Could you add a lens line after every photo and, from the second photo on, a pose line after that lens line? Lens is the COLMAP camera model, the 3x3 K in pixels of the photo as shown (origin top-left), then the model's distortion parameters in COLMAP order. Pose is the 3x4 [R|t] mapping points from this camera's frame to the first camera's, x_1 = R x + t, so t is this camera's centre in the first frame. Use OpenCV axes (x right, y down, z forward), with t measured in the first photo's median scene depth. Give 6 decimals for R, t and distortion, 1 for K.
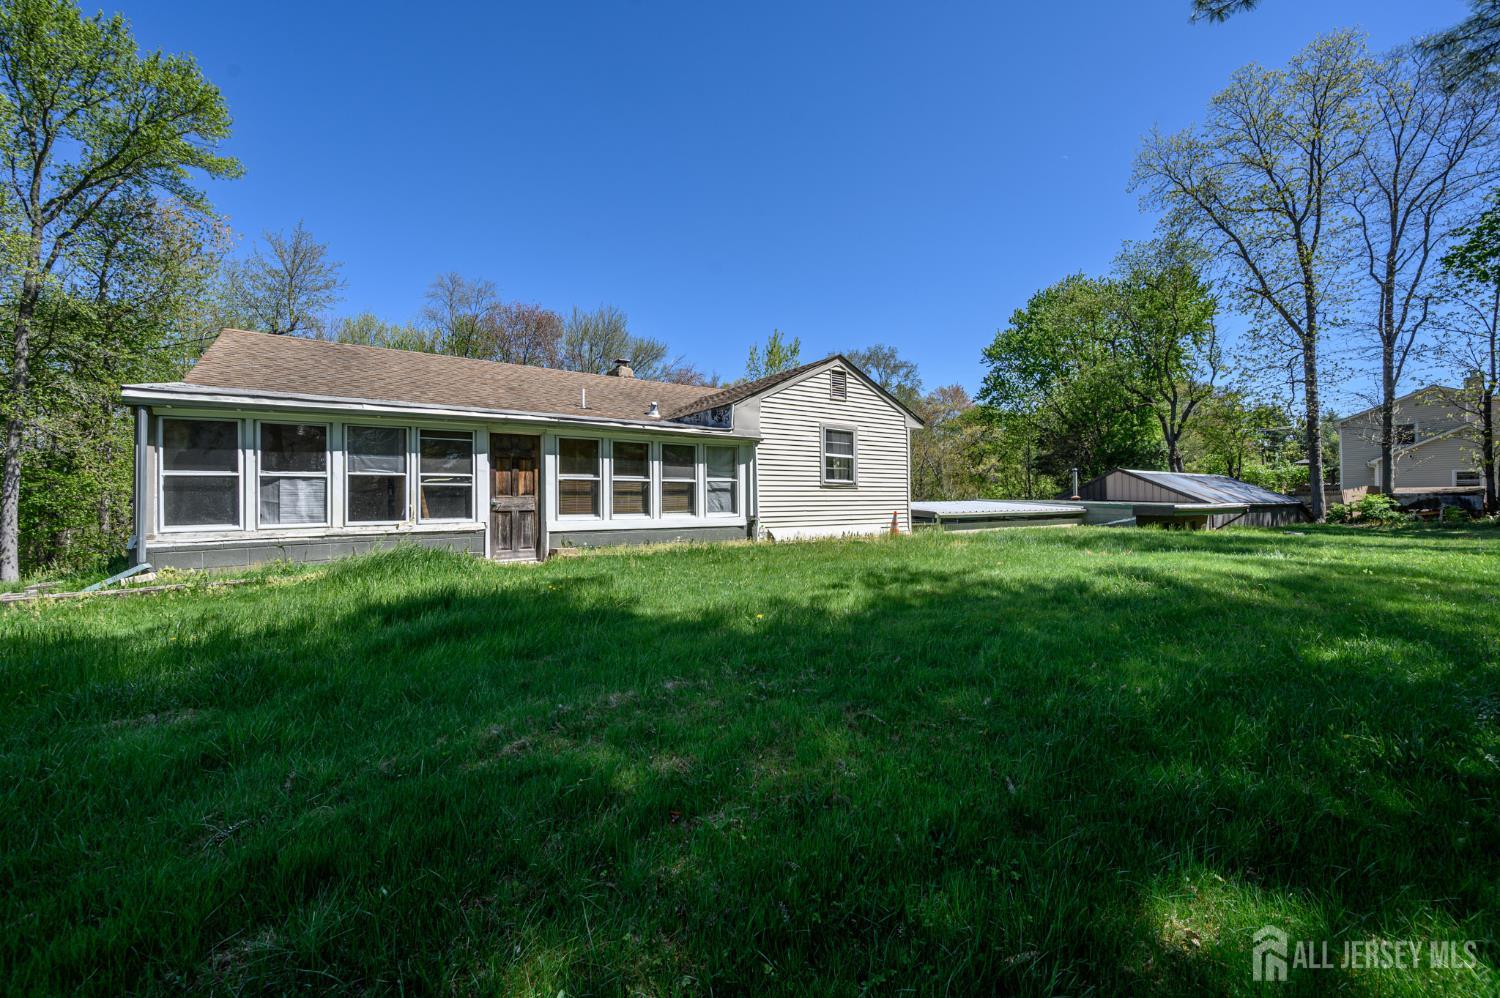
lens RADIAL K [[483.6, 0, 750.5], [0, 483.6, 502.9], [0, 0, 1]] dist [0.001072, 0.000329]
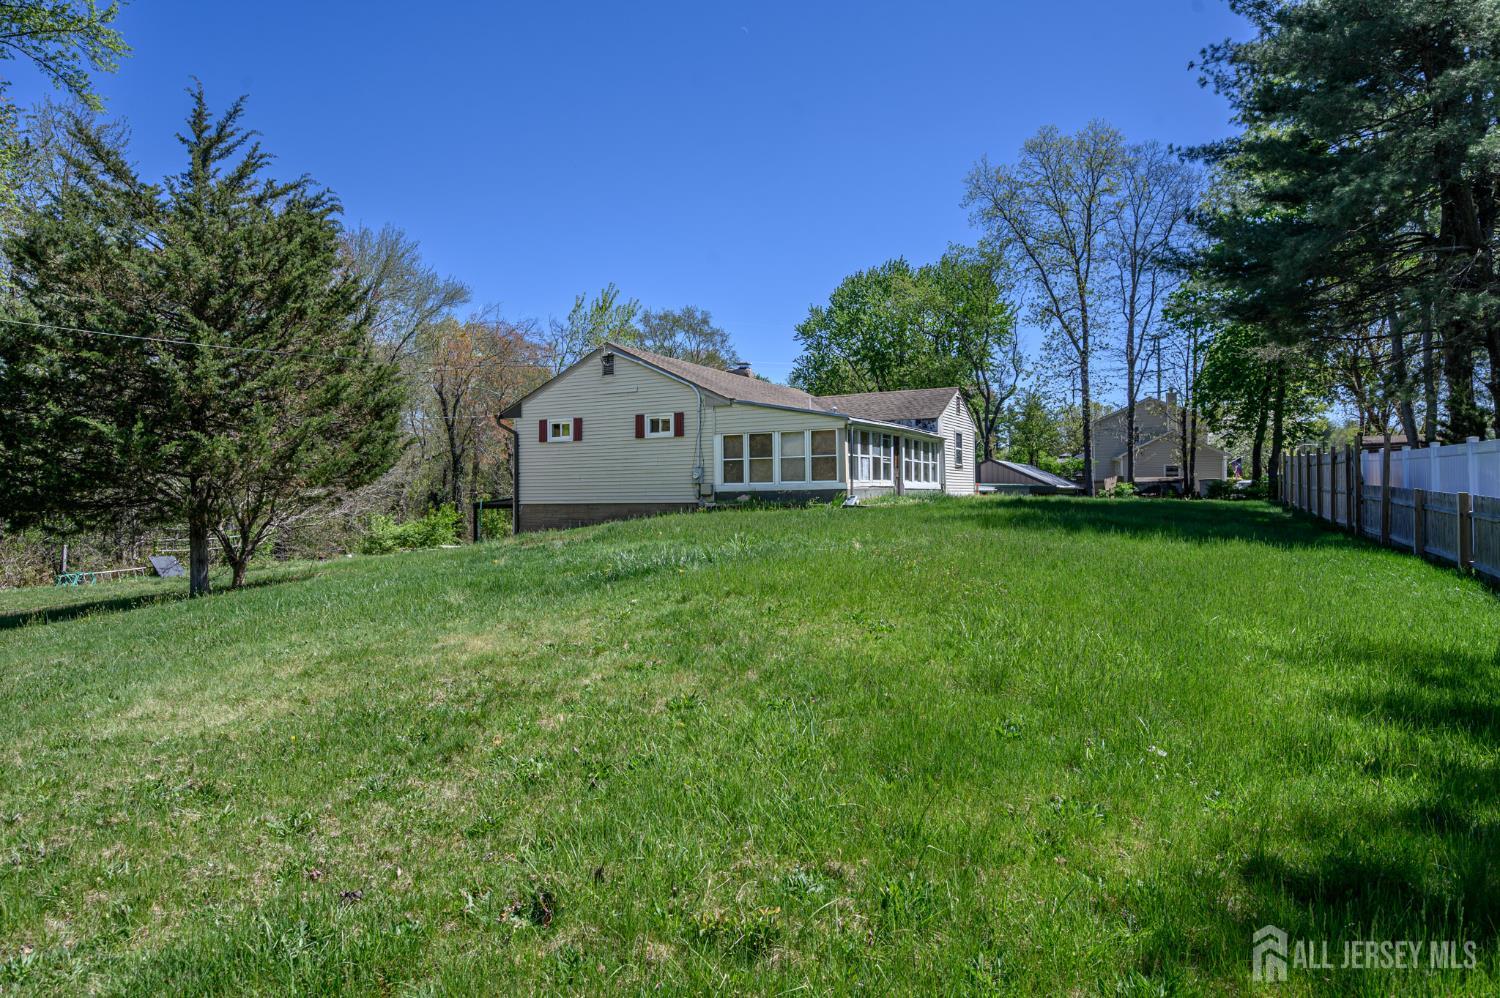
lens RADIAL K [[588.5, 0, 750.5], [0, 588.5, 494.7], [0, 0, 1]] dist [0.000049, 0.000973]
pose [[0.932381, -0.002421, 0.361470, -0.184559], [0.001121, 0.999992, 0.003807, 0.007587], [-0.361476, -0.003144, 0.932376, -0.091276]]
